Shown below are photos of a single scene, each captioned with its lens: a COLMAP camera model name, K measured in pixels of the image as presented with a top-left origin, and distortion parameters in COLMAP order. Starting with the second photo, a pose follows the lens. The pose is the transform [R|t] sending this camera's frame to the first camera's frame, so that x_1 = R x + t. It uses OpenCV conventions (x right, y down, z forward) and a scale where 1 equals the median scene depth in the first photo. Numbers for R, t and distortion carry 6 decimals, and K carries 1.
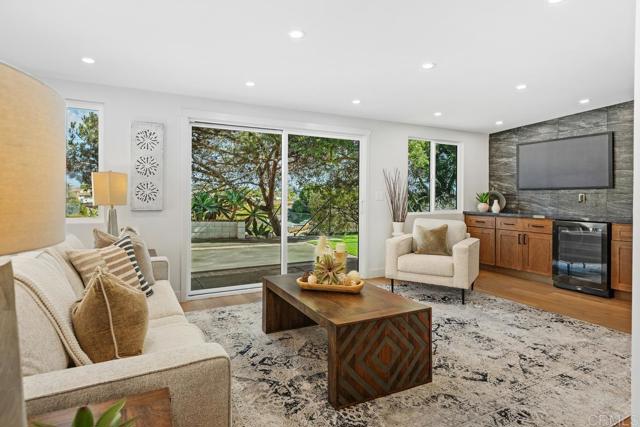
lens RADIAL K [[347.2, 0, 323.7], [0, 347.2, 209.2], [0, 0, 1]] dist [-0.000737, 0.000563]
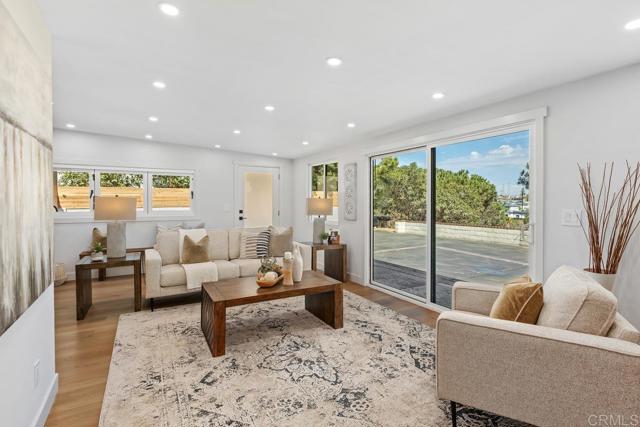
lens RADIAL K [[310.7, 0, 317.4], [0, 310.7, 211.7], [0, 0, 1]] dist [0.003162, 0.000064]
pose [[0.032989, 0.023707, -0.999175, 1.002312], [-0.039869, 0.998954, 0.022385, -0.065297], [0.998660, 0.039097, 0.033900, 0.897361]]
